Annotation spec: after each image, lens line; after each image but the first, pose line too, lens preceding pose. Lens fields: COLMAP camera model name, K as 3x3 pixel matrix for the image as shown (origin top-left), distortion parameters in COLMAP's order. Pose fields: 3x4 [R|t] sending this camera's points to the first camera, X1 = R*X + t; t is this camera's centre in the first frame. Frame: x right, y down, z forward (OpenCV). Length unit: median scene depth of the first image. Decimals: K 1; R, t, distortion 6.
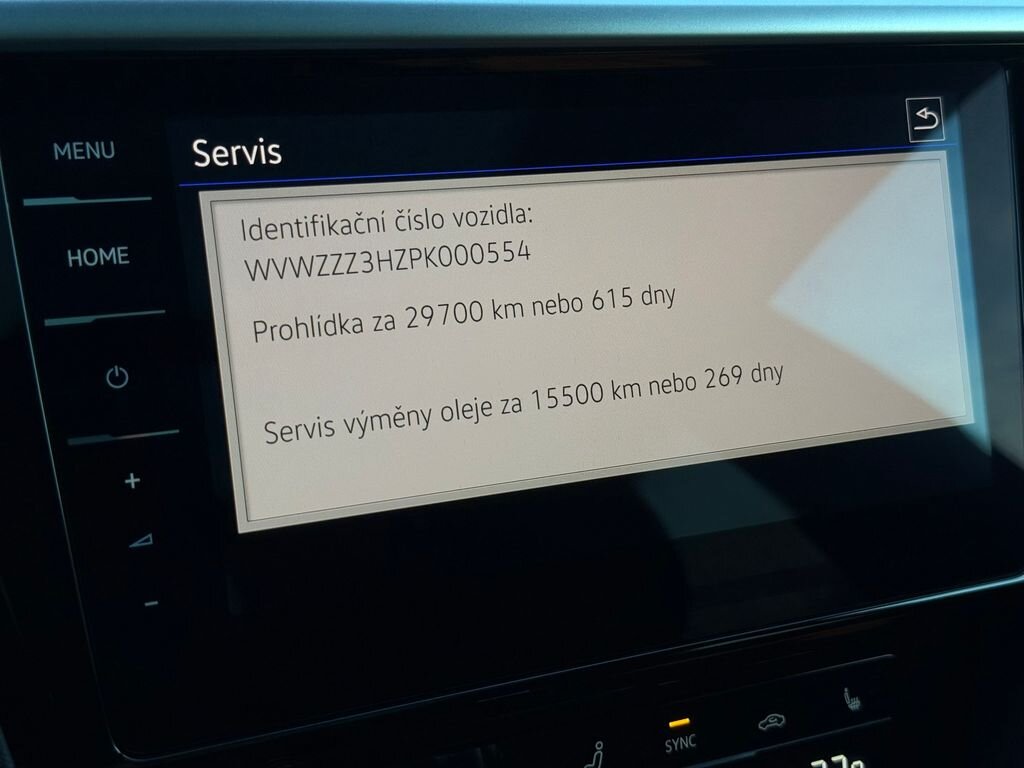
lens RADIAL K [[1455.5, 0, 510.4], [0, 1455.5, 379.9], [0, 0, 1]] dist [0.024523, 0.000000]
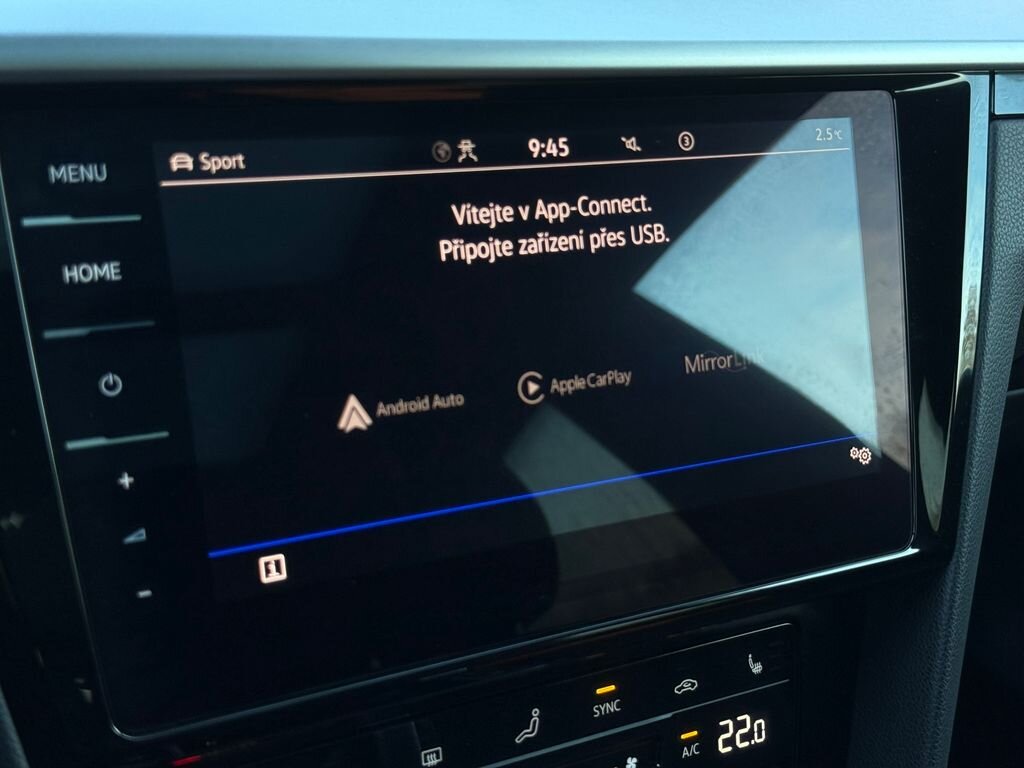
lens RADIAL K [[1455.5, 0, 516.7], [0, 1455.5, 397.2], [0, 0, 1]] dist [0.024523, 0.000000]
pose [[0.993778, -0.006906, 0.111164, -0.091686], [0.003814, 0.999601, 0.028000, -0.021448], [-0.111313, -0.027402, 0.993408, -0.102159]]
